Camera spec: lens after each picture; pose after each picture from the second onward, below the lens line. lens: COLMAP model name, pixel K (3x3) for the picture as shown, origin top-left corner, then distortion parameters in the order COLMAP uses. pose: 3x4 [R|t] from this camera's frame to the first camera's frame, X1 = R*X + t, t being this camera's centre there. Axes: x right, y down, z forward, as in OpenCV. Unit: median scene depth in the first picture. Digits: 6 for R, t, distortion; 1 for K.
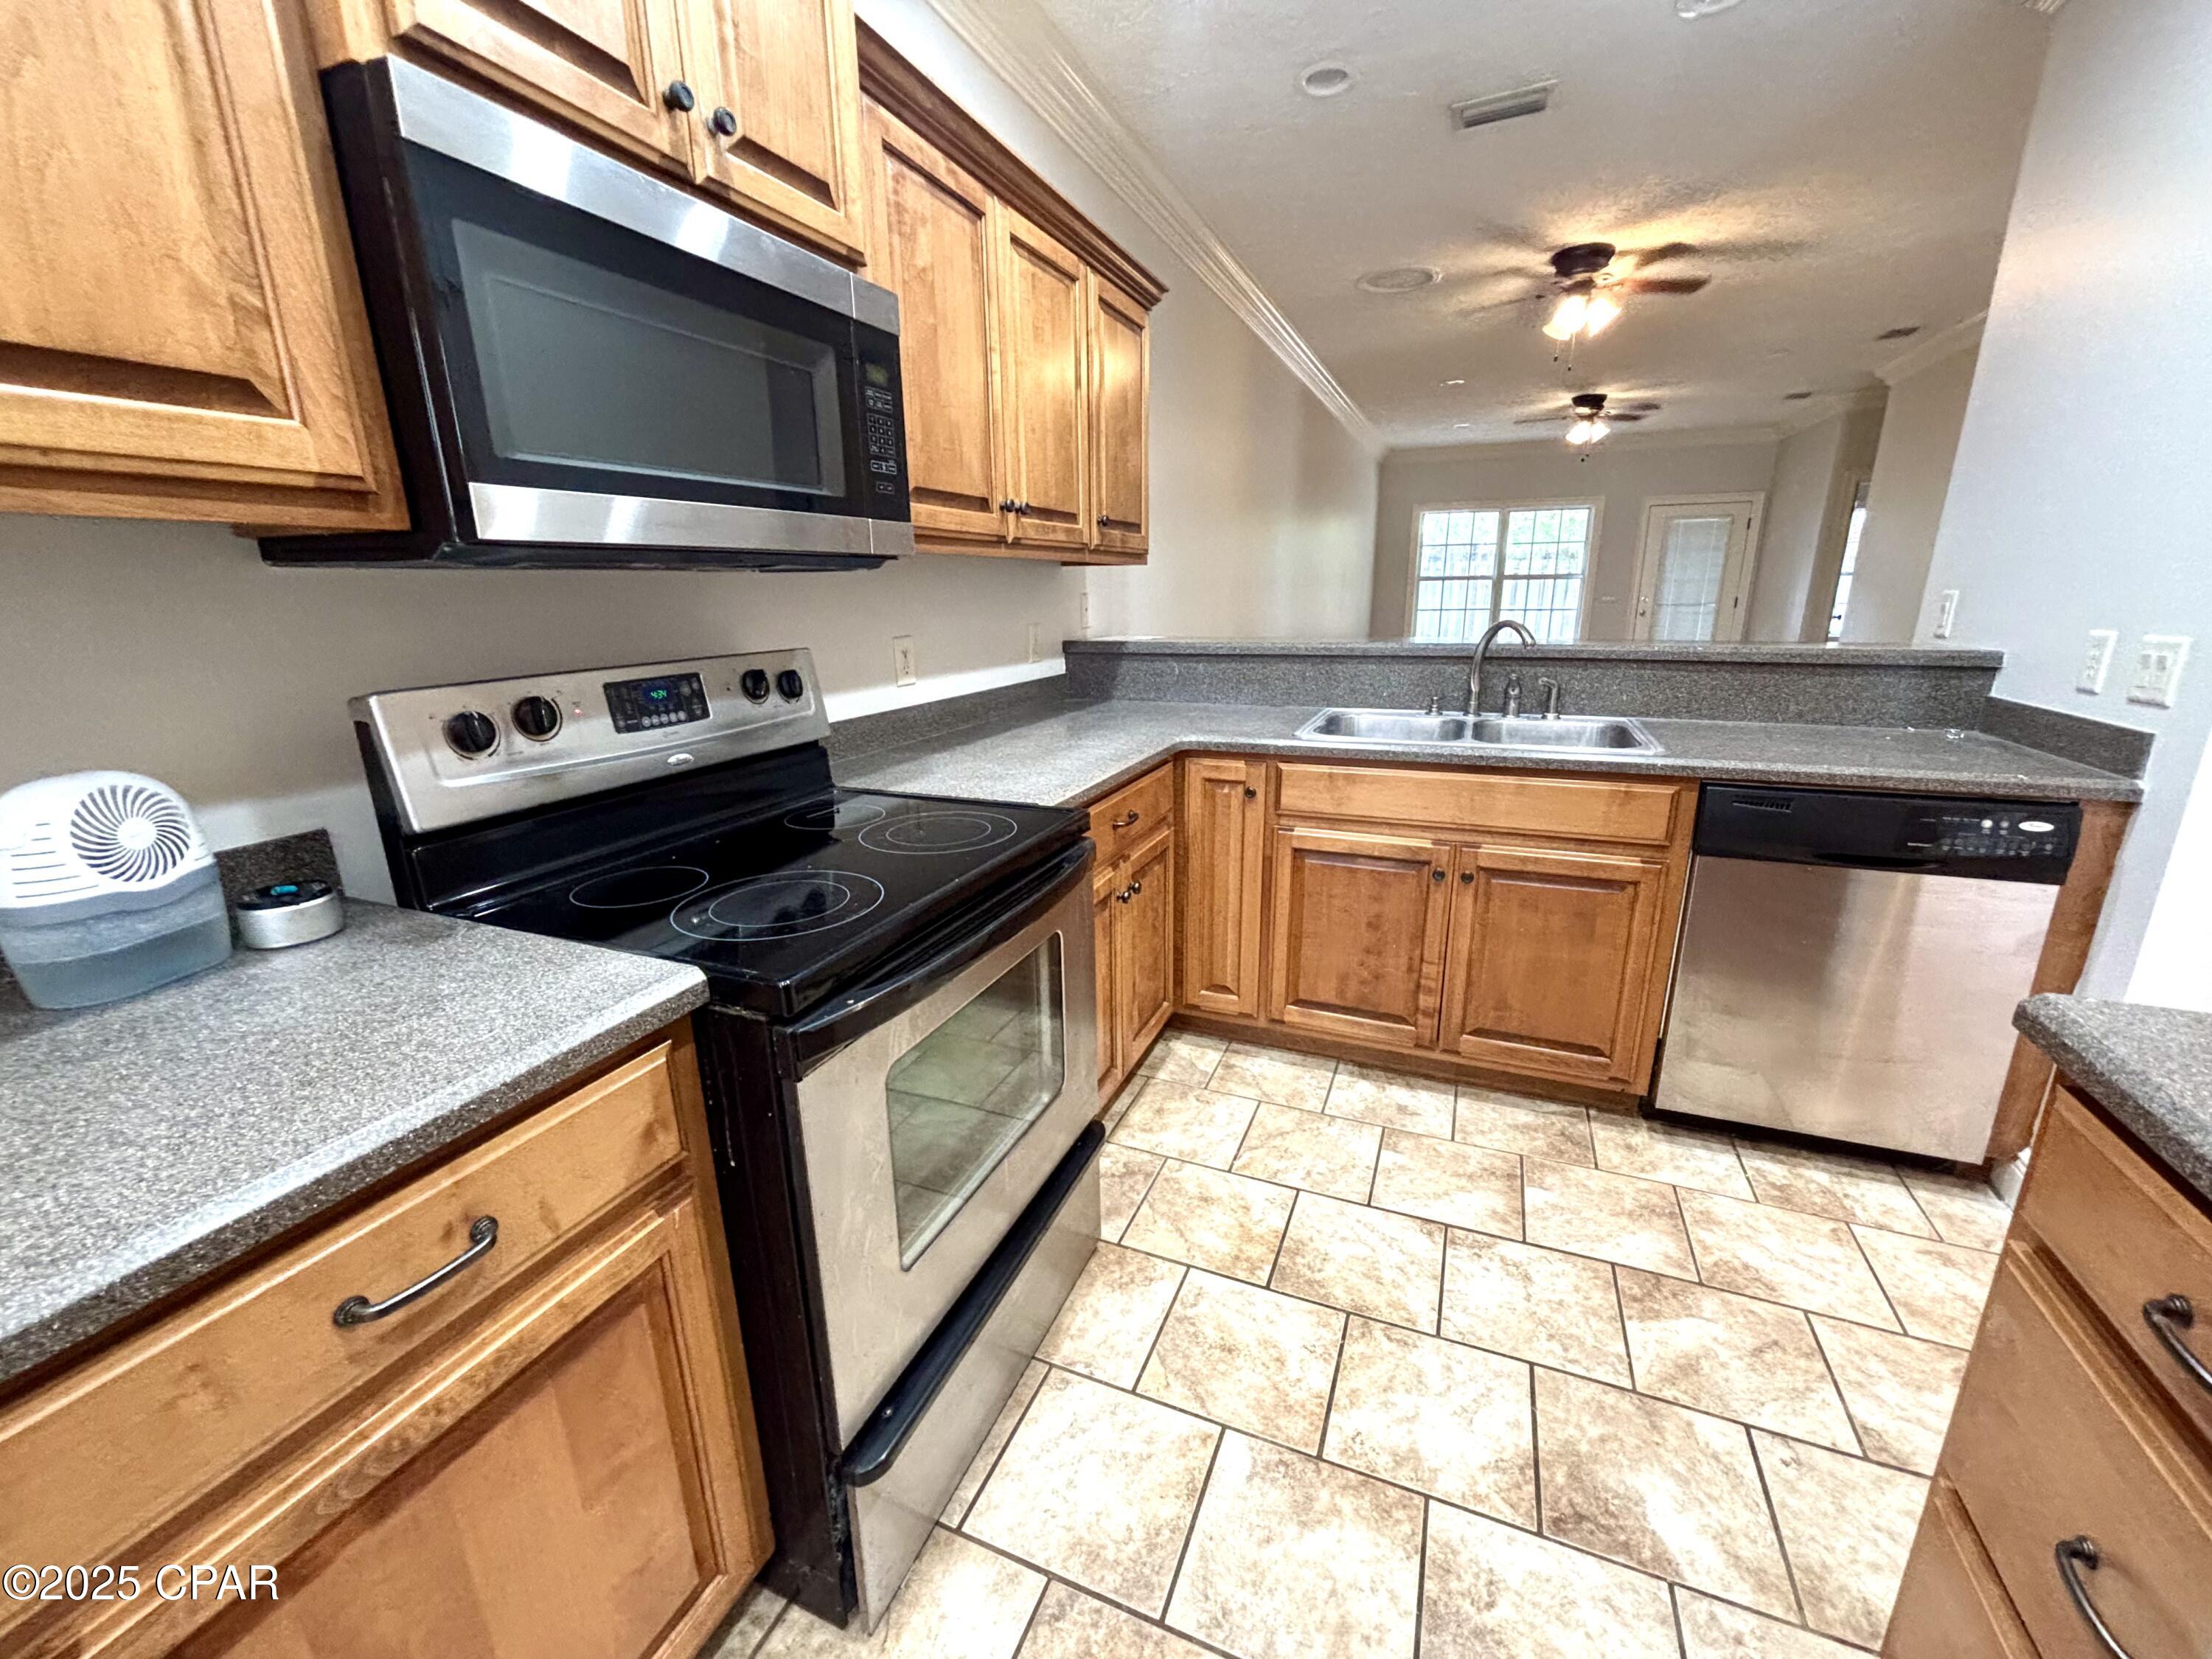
lens RADIAL K [[887.6, 0, 1106.0], [0, 887.6, 829.5], [0, 0, 1]] dist [0.000122, -0.000277]
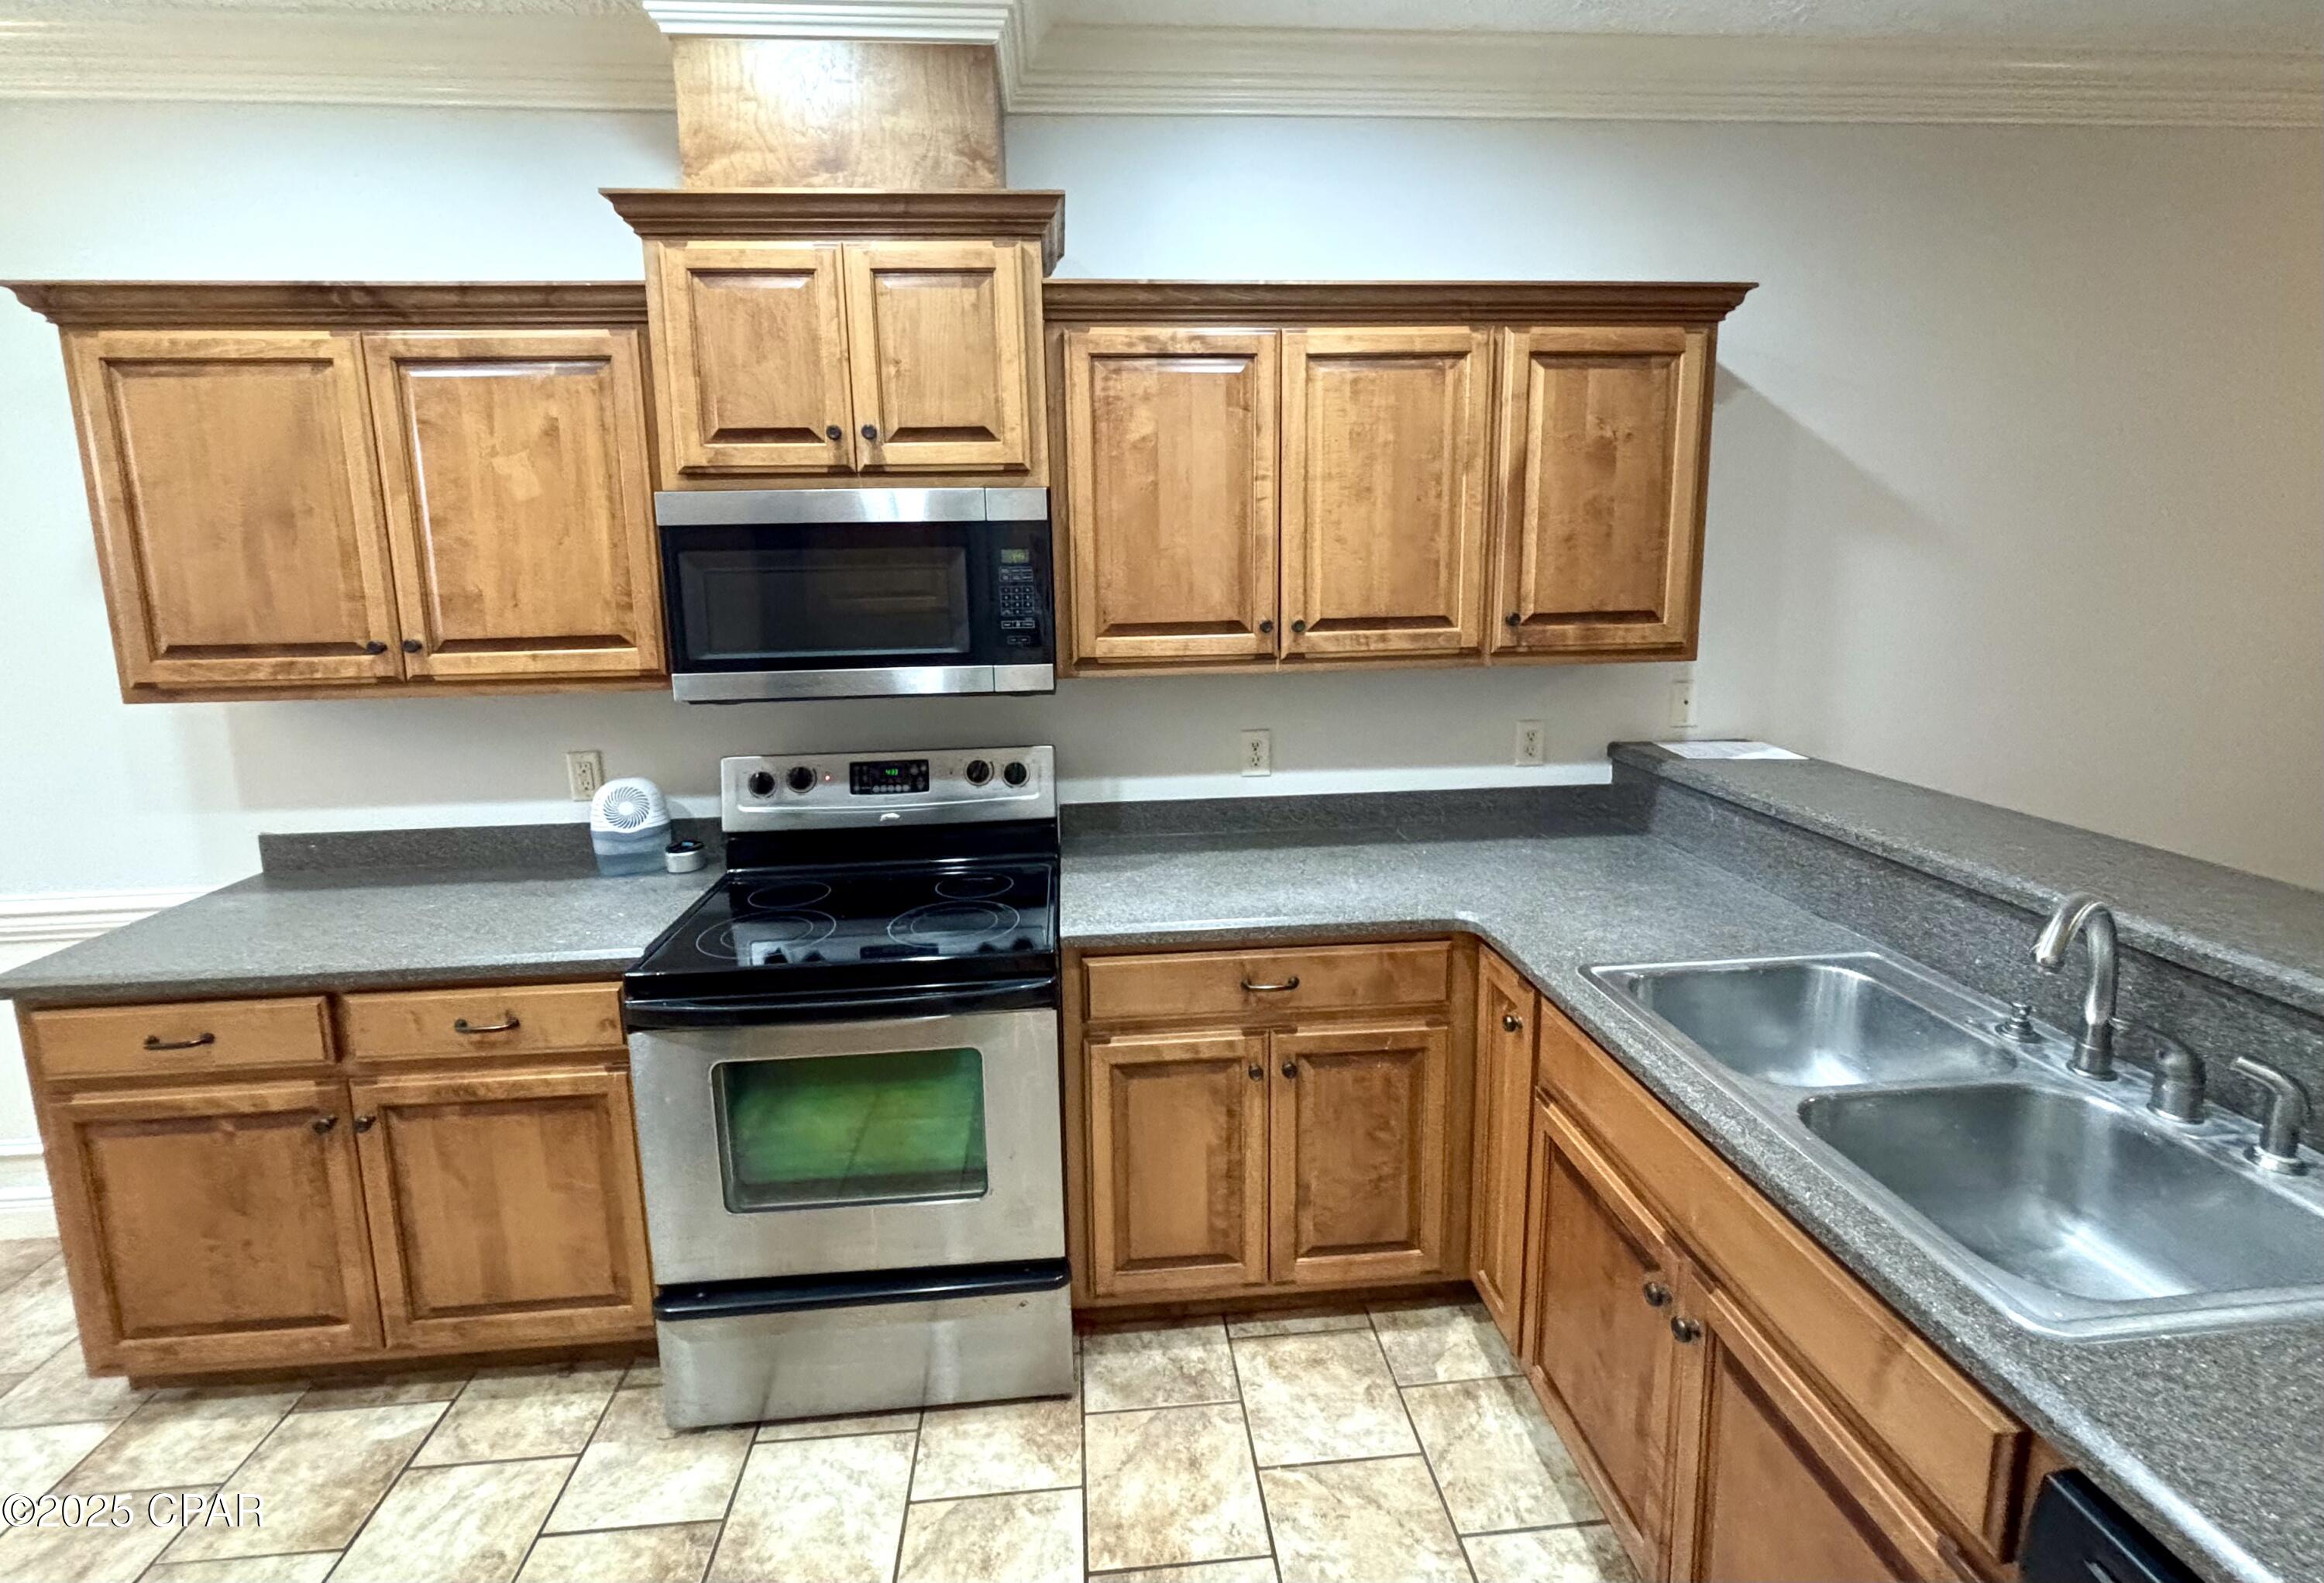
lens RADIAL K [[966.9, 0, 1135.2], [0, 966.9, 710.9], [0, 0, 1]] dist [-0.001565, -0.000188]
pose [[0.453131, 0.138888, -0.880558, 1.089611], [-0.220659, 0.974524, 0.040159, -0.405405], [0.863703, 0.176105, 0.472234, 0.565227]]
